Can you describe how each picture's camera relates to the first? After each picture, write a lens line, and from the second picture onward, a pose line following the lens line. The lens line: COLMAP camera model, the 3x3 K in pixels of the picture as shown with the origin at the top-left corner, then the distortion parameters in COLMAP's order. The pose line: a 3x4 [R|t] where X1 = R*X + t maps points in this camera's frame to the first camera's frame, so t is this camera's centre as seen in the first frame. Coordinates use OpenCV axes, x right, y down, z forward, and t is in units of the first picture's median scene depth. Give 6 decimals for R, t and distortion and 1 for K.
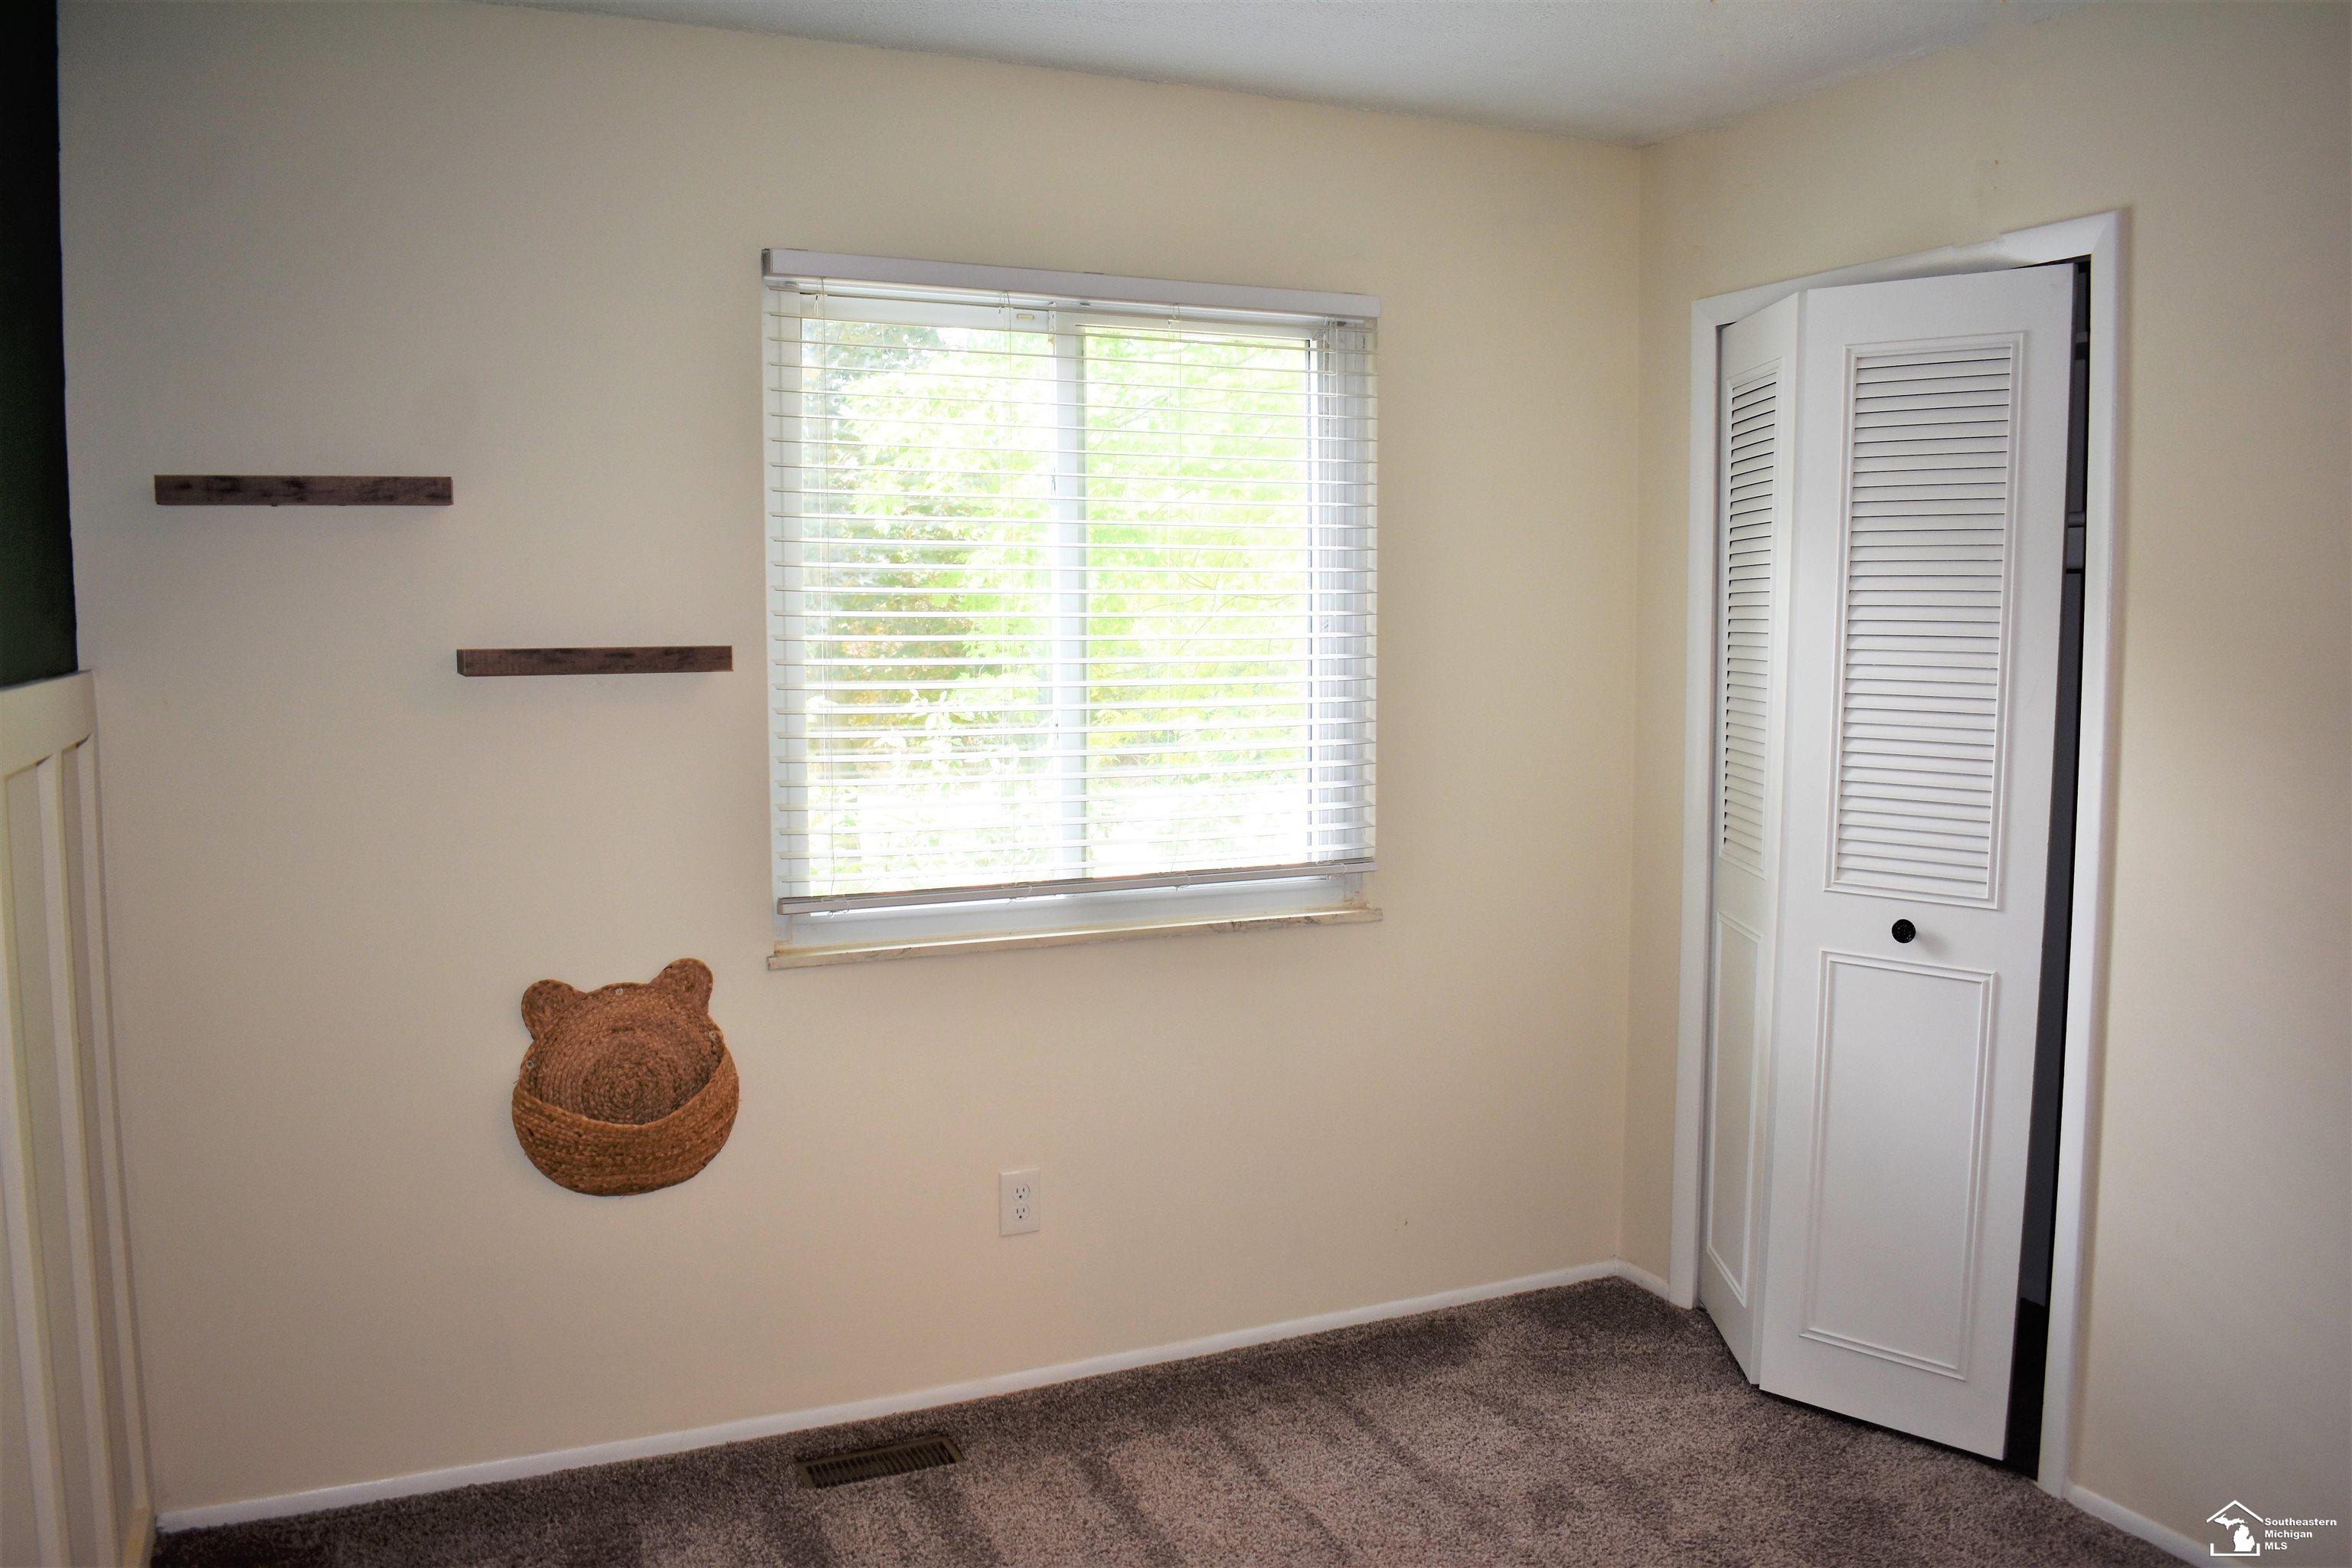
lens RADIAL K [[1829.3, 0, 1177.6], [0, 1829.3, 764.9], [0, 0, 1]] dist [-0.110347, 0.030070]
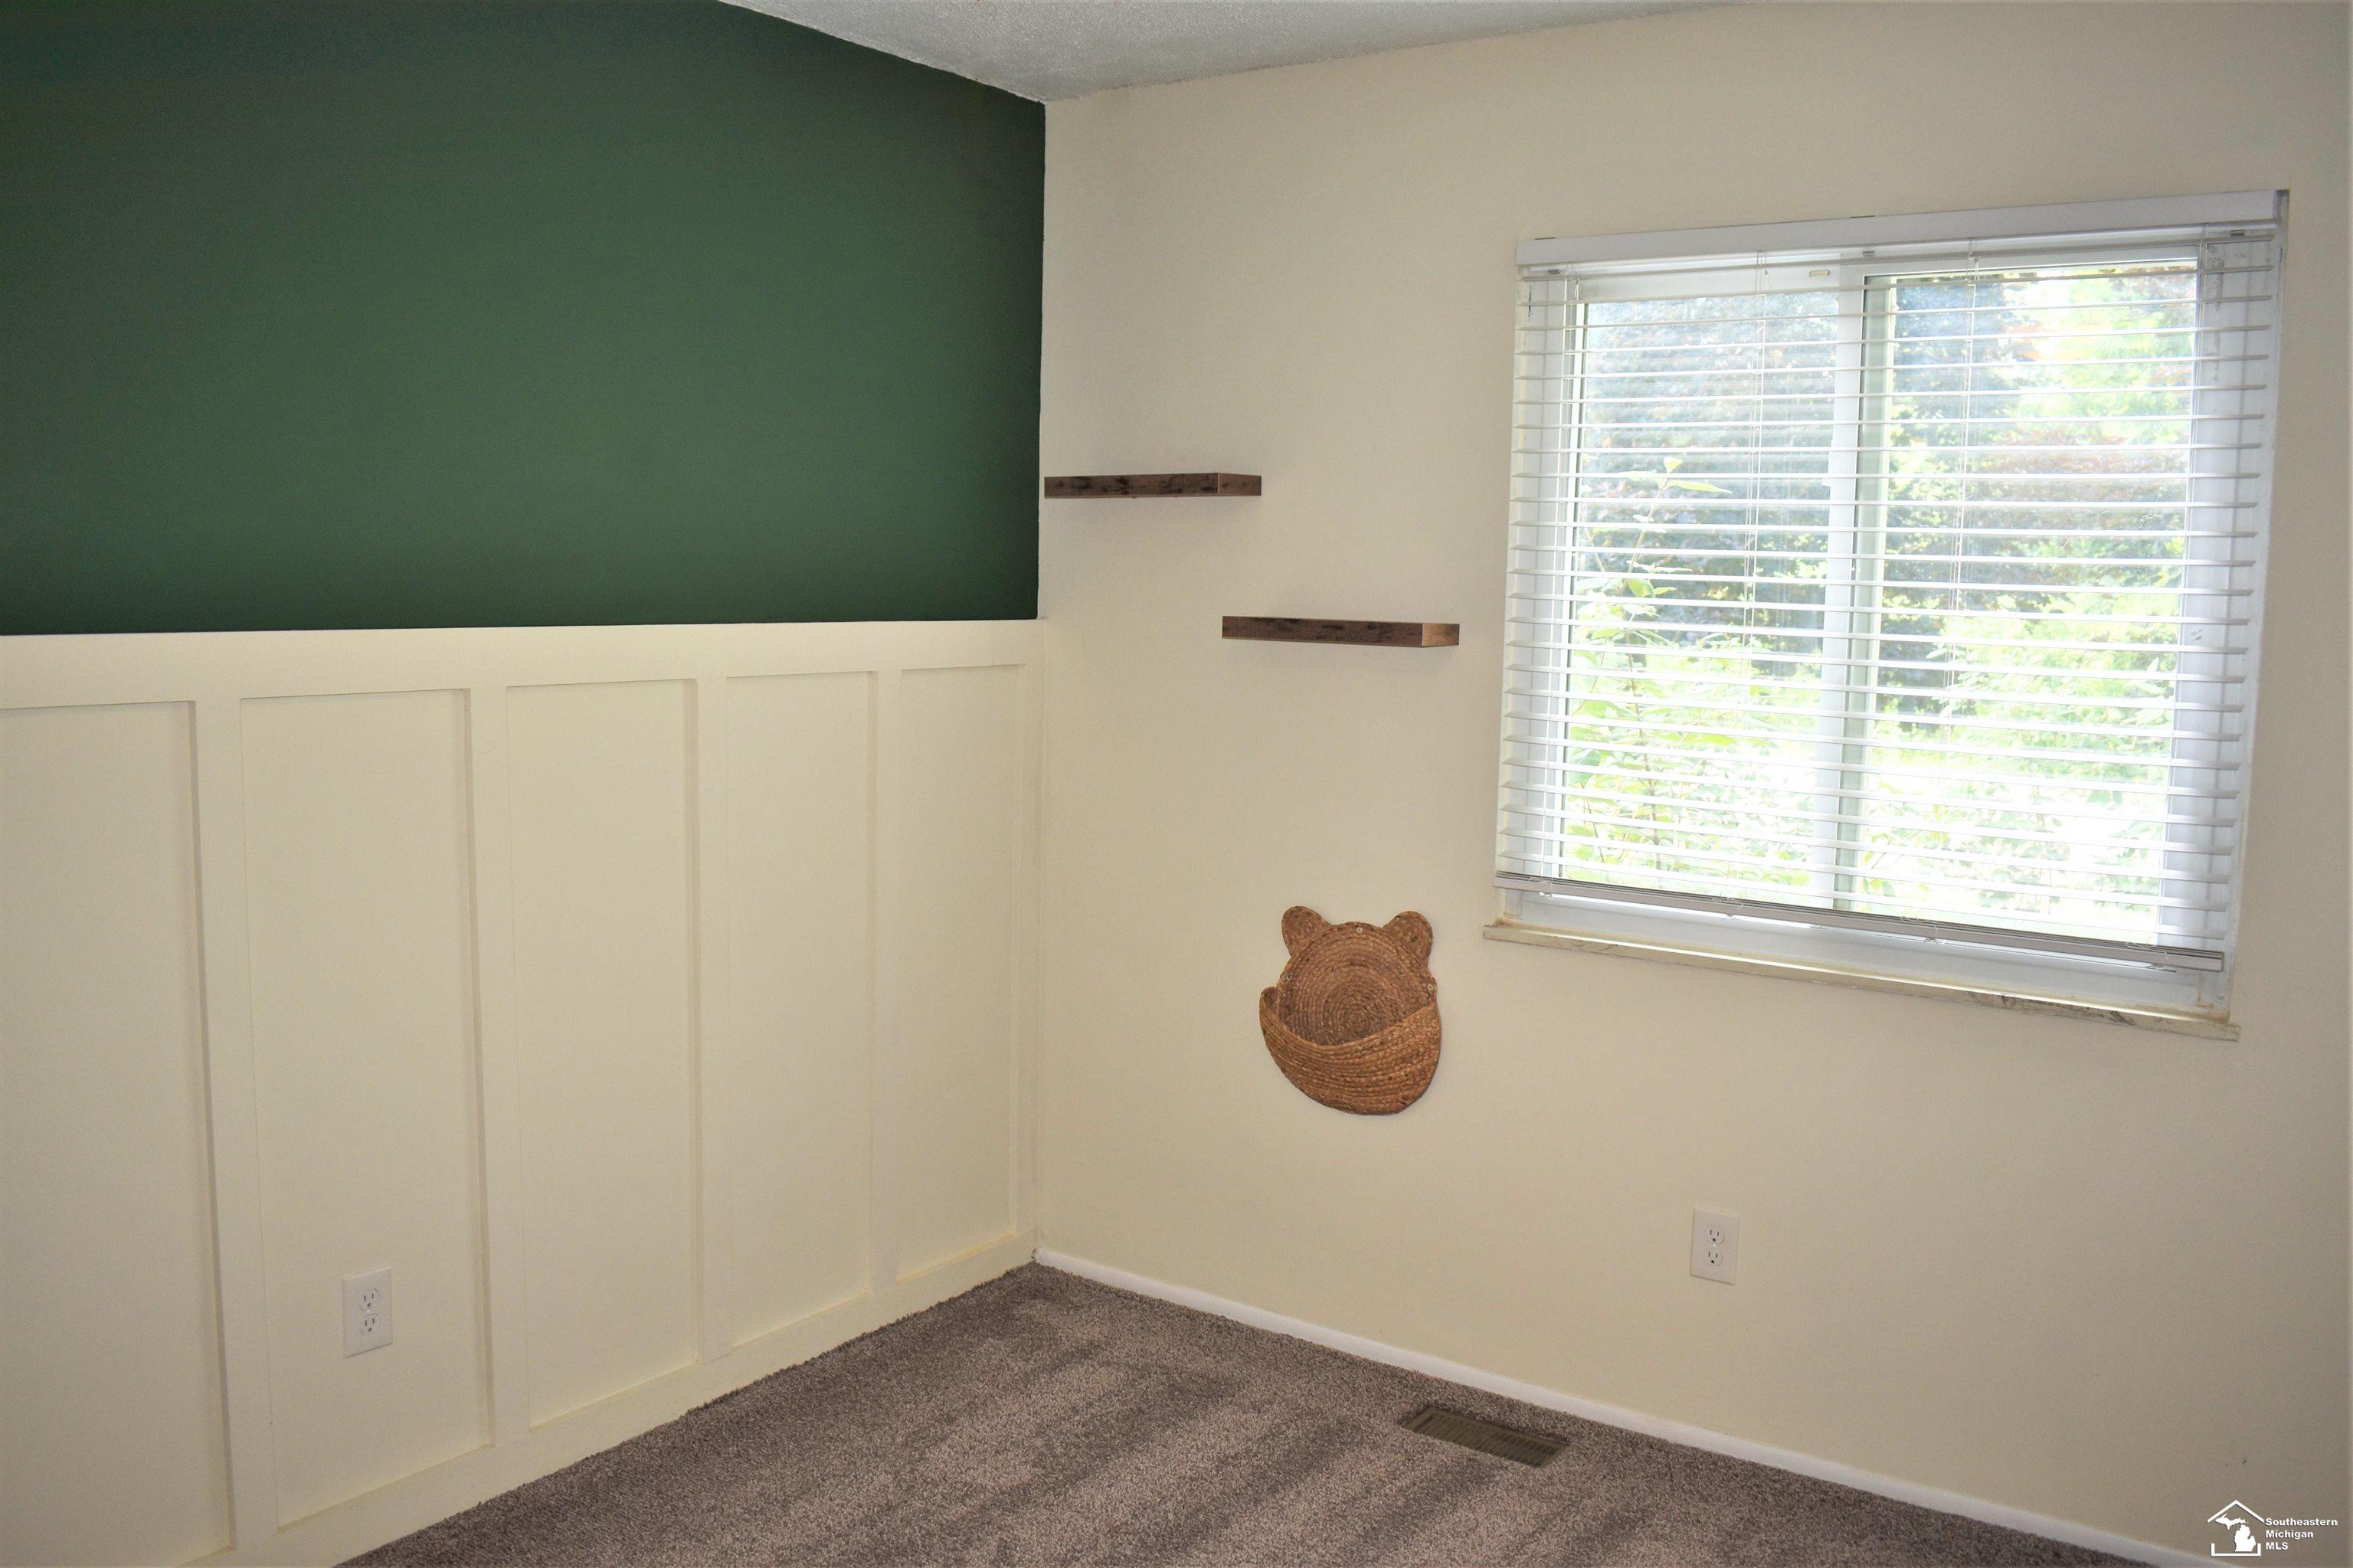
lens RADIAL K [[1869.9, 0, 1176.5], [0, 1869.9, 784.0], [0, 0, 1]] dist [-0.103755, -0.003413]
pose [[0.502275, 0.103461, -0.858496, 0.602476], [-0.100019, 0.993104, 0.061165, -0.022669], [0.858904, 0.055144, 0.509160, 0.304919]]
